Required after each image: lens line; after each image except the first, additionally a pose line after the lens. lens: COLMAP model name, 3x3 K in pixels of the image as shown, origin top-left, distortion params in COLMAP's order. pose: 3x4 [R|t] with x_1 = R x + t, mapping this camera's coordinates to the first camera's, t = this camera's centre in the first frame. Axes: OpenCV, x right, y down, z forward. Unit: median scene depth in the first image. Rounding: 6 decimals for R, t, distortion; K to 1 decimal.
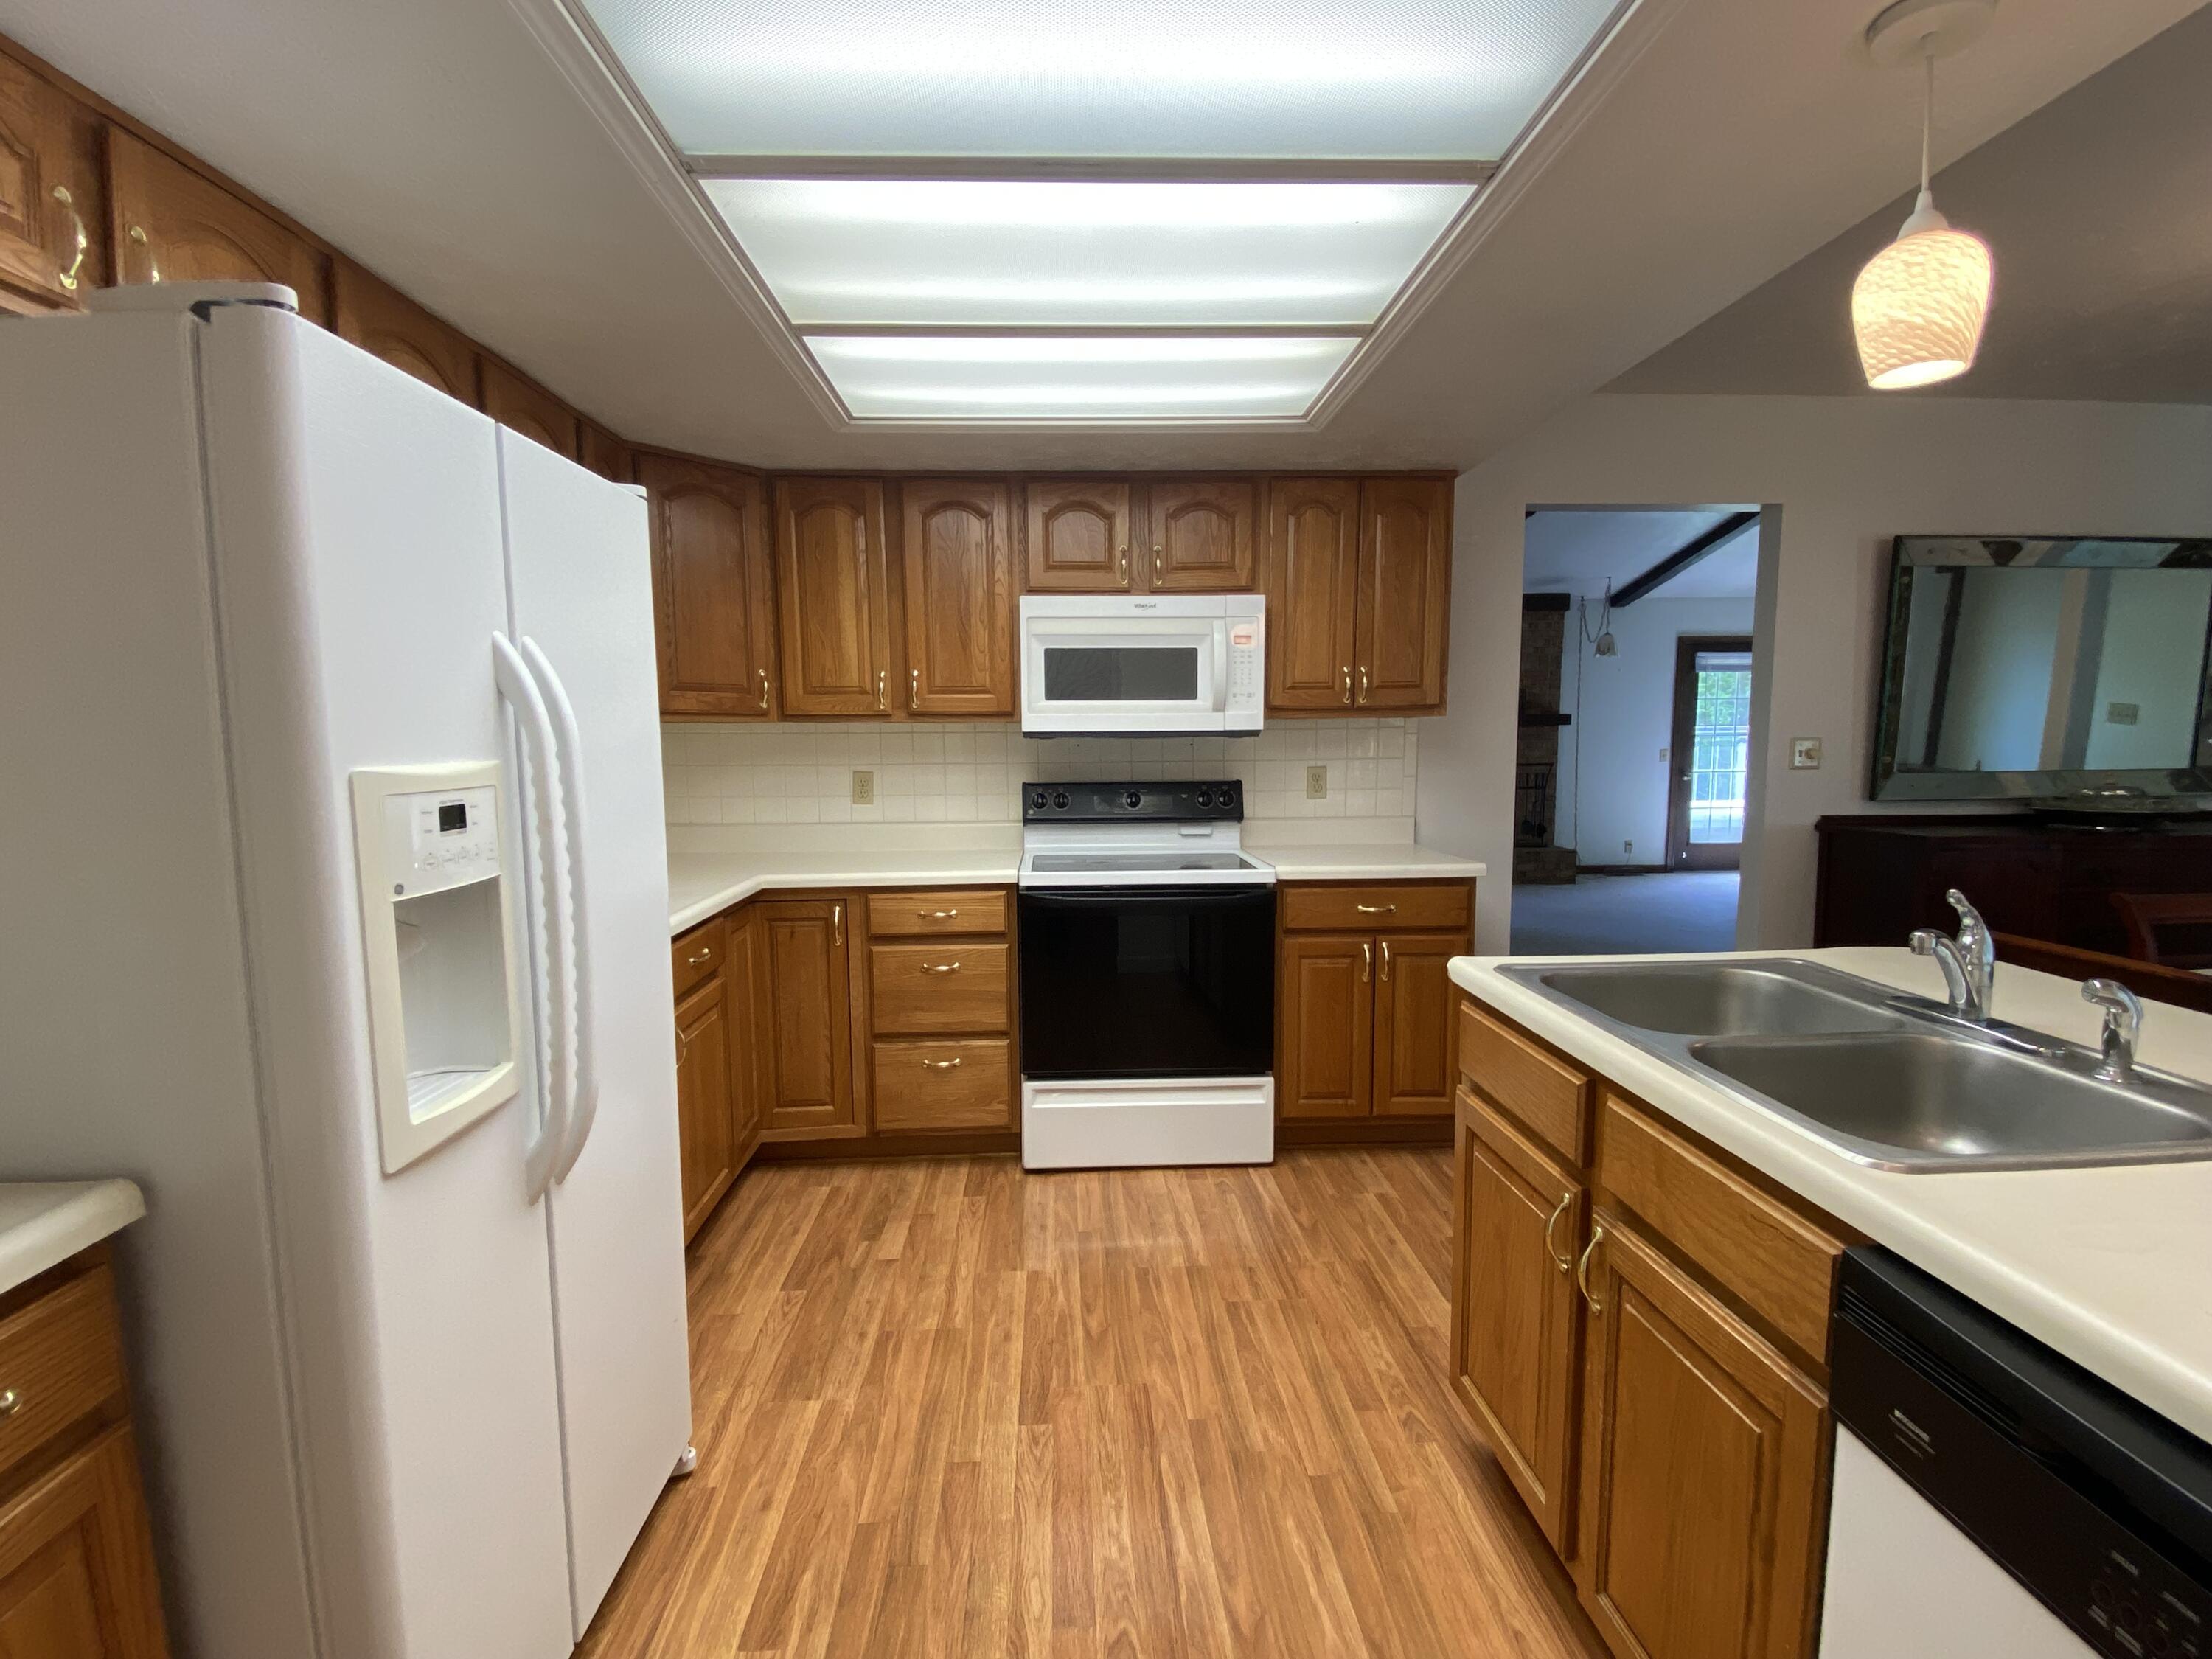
lens RADIAL K [[1019.4, 0, 1106.0], [0, 1019.4, 829.5], [0, 0, 1]] dist [0.011259, -0.000069]
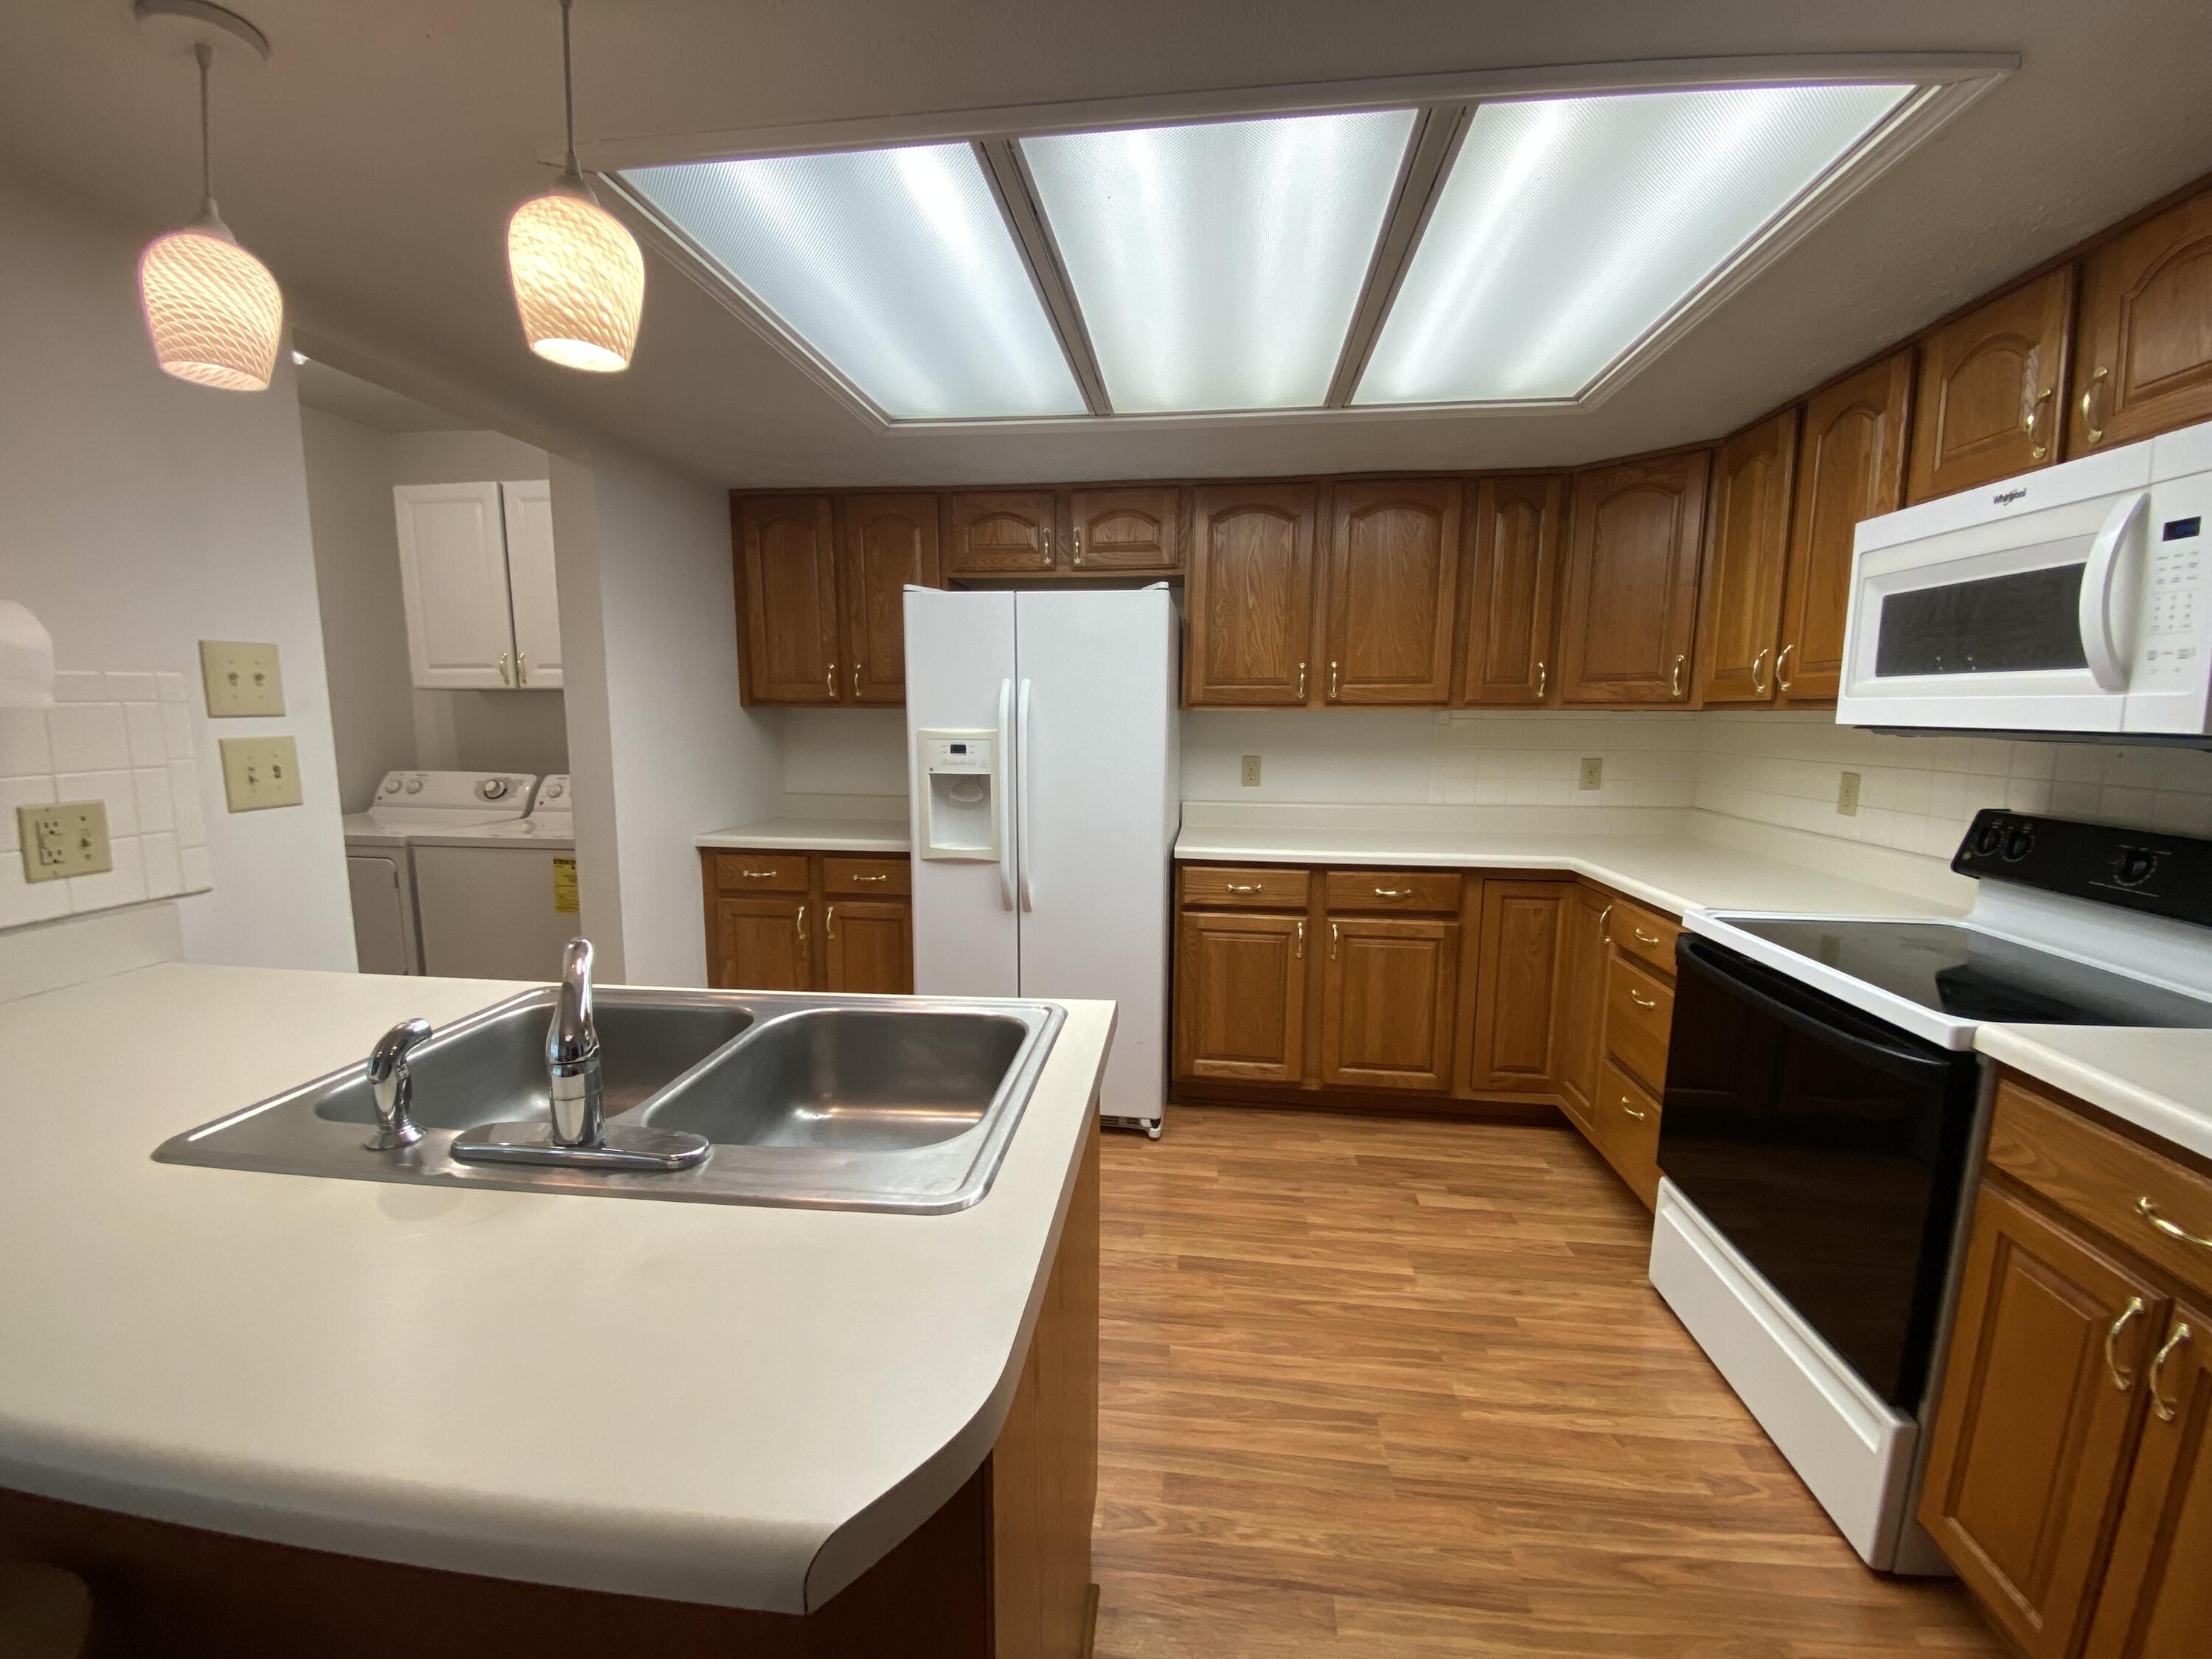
lens RADIAL K [[888.2, 0, 1106.0], [0, 888.2, 829.5], [0, 0, 1]] dist [0.001316, -0.015722]
pose [[-0.169536, 0.133147, -0.976488, 0.718593], [-0.096734, 0.983799, 0.150939, -0.084707], [0.980765, 0.120049, -0.153909, 0.759330]]
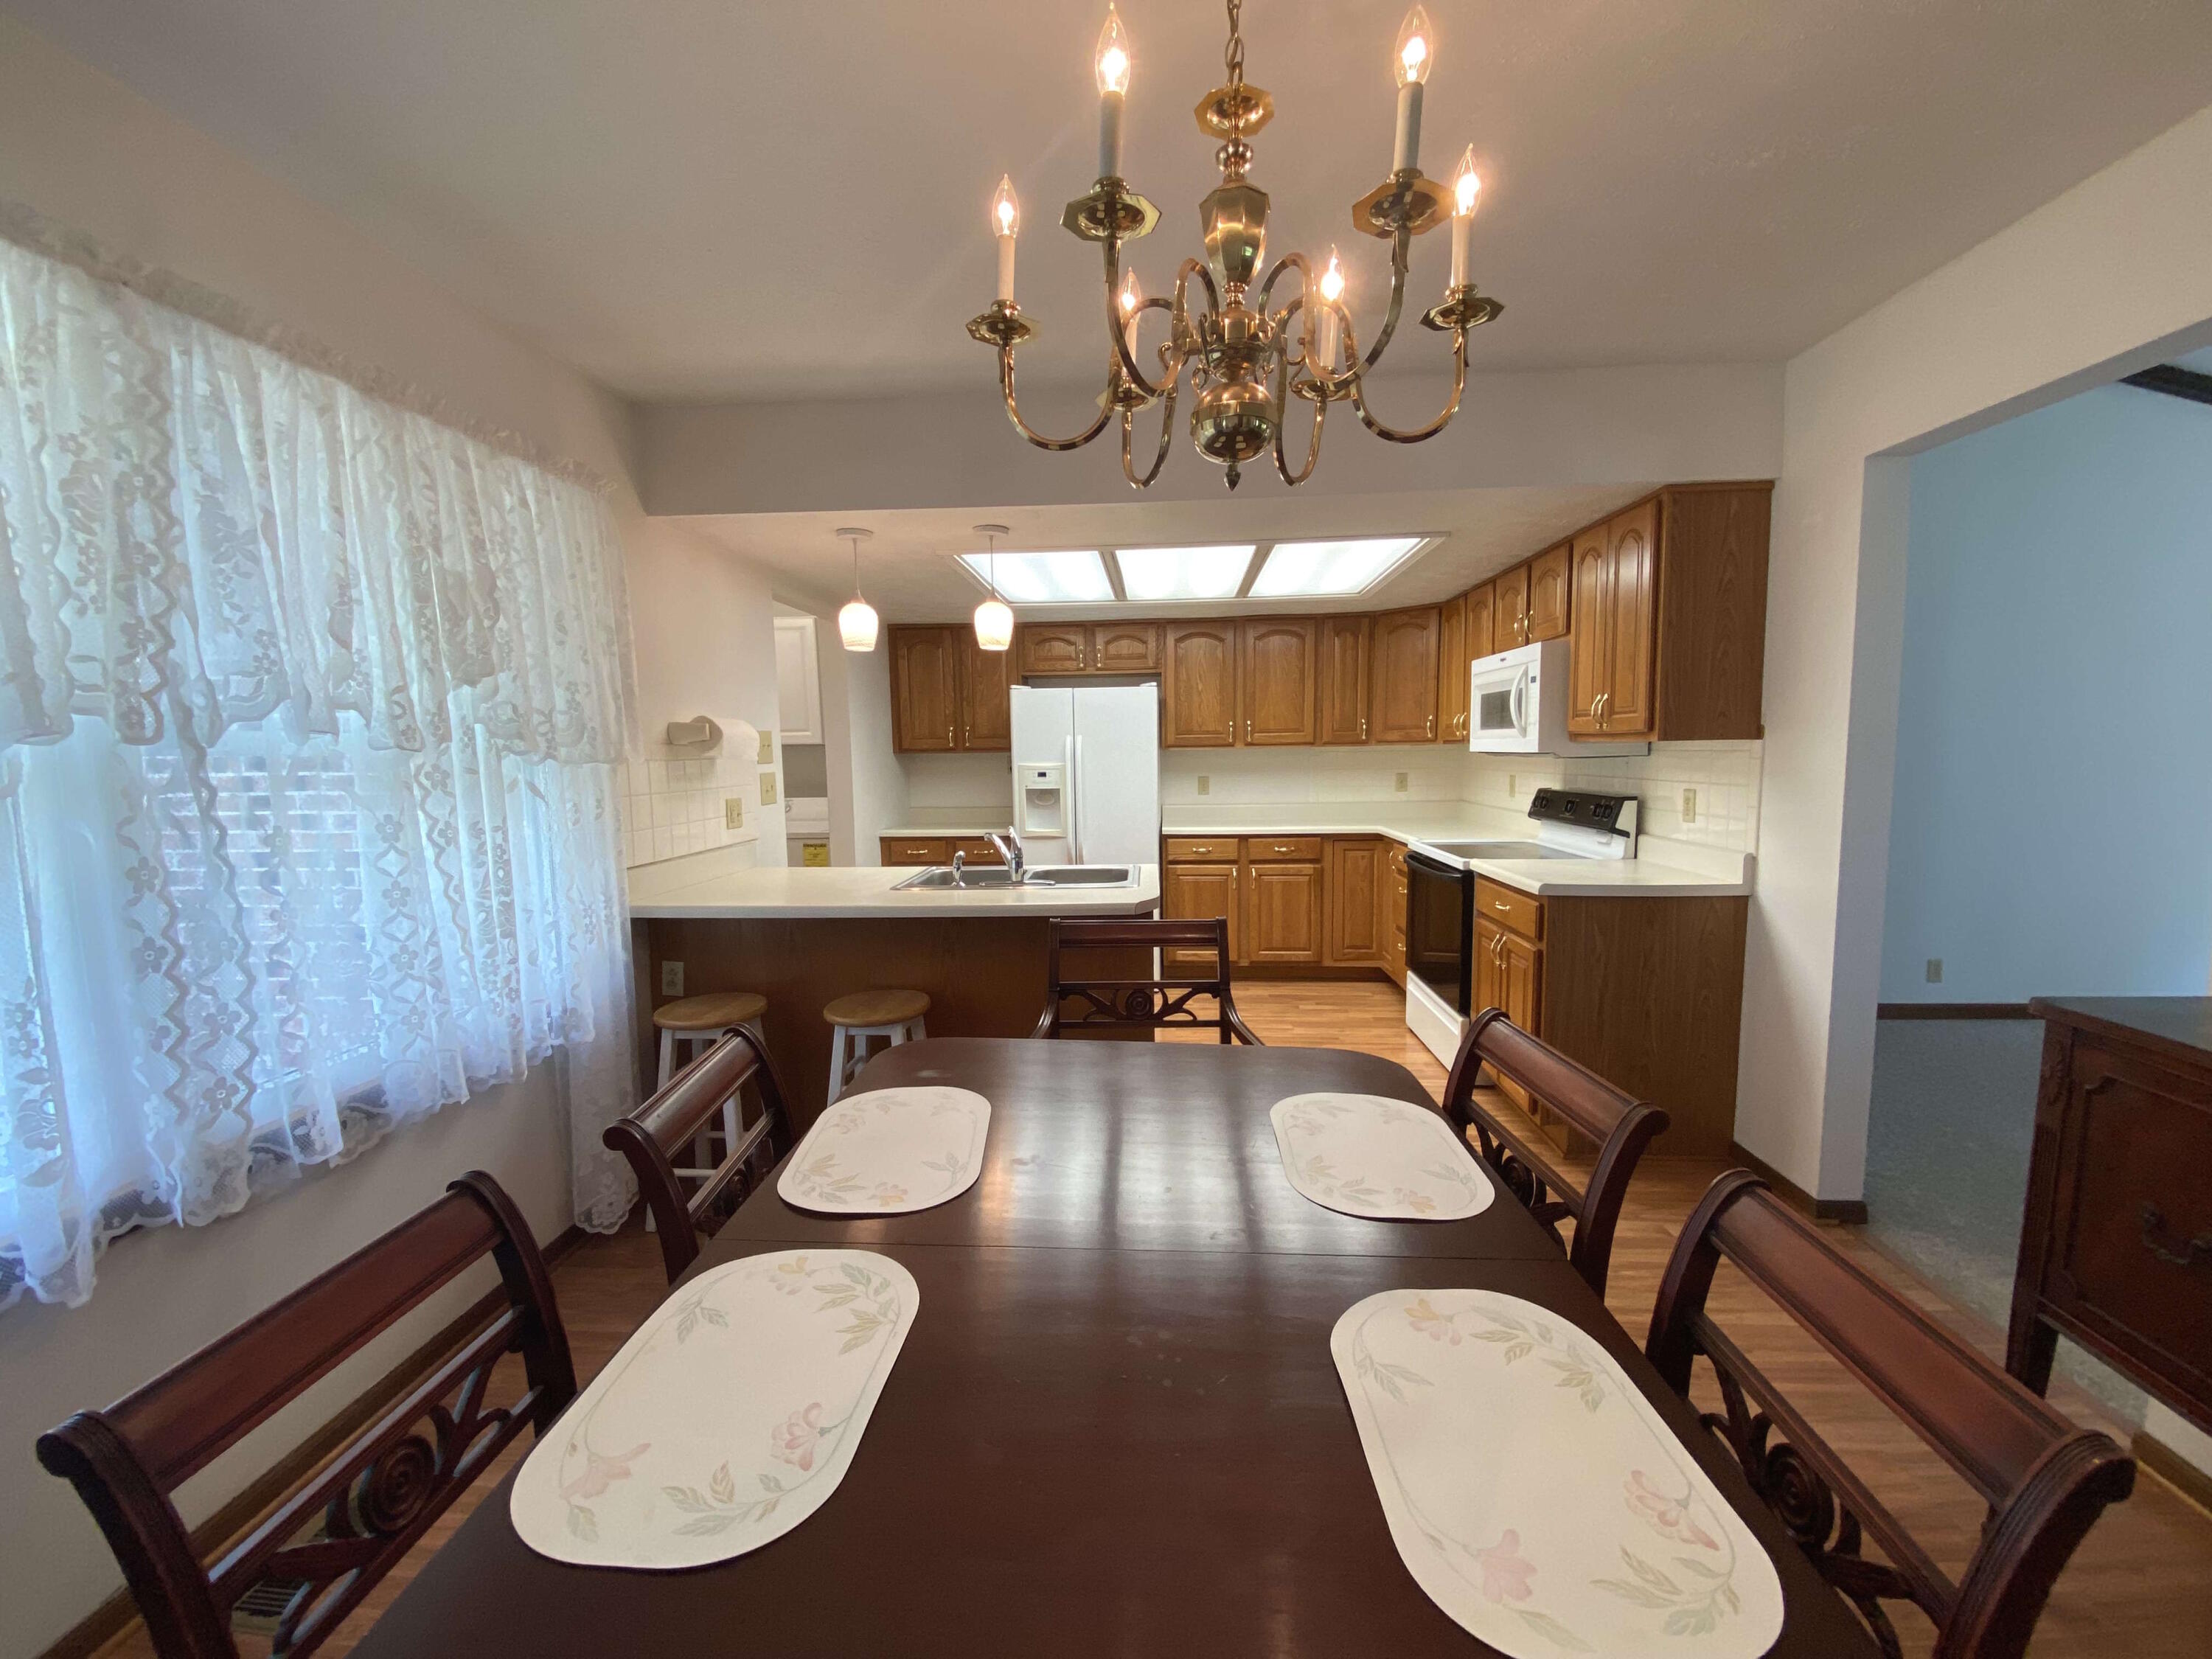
lens RADIAL K [[894.1, 0, 1105.7], [0, 894.1, 838.5], [0, 0, 1]] dist [-0.000018, -0.014105]
pose [[-0.110640, 0.107188, -0.988063, 1.569895], [-0.076778, 0.990274, 0.116025, -0.099317], [0.990890, 0.088699, -0.101335, 0.753842]]
